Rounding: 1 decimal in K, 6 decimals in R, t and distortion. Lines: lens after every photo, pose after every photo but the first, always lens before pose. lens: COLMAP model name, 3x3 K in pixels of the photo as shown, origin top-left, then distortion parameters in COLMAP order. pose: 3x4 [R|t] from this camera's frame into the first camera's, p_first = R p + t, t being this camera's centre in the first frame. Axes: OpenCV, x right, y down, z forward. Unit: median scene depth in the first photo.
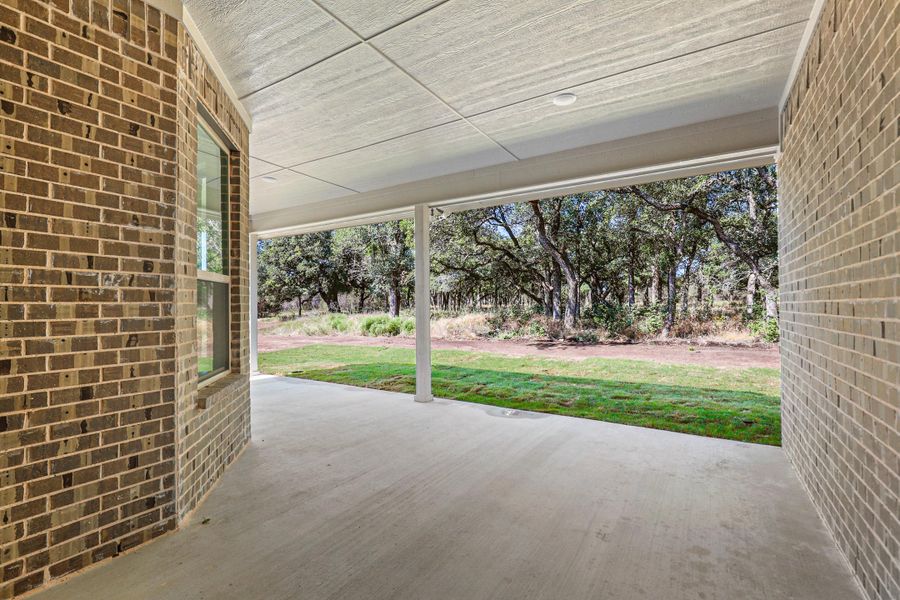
lens RADIAL K [[409.9, 0, 450.4], [0, 409.9, 303.3], [0, 0, 1]] dist [0.001145, 0.000492]
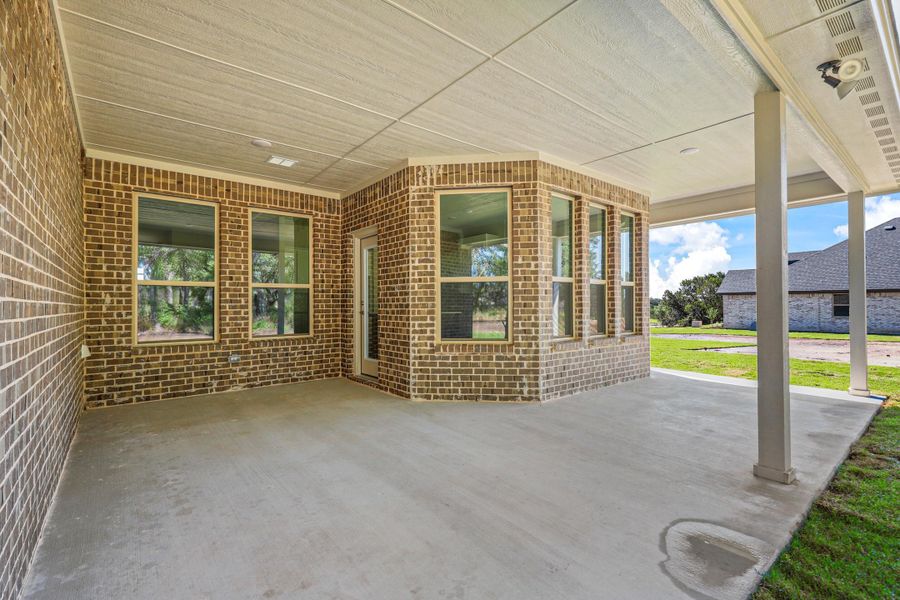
lens RADIAL K [[409.9, 0, 450.0], [0, 409.9, 303.0], [0, 0, 1]] dist [0.001145, 0.000492]
pose [[-0.325310, 0.002502, -0.945604, 1.431682], [0.013406, 0.999908, -0.001966, 0.044787], [0.945512, -0.013317, -0.325314, 2.059045]]
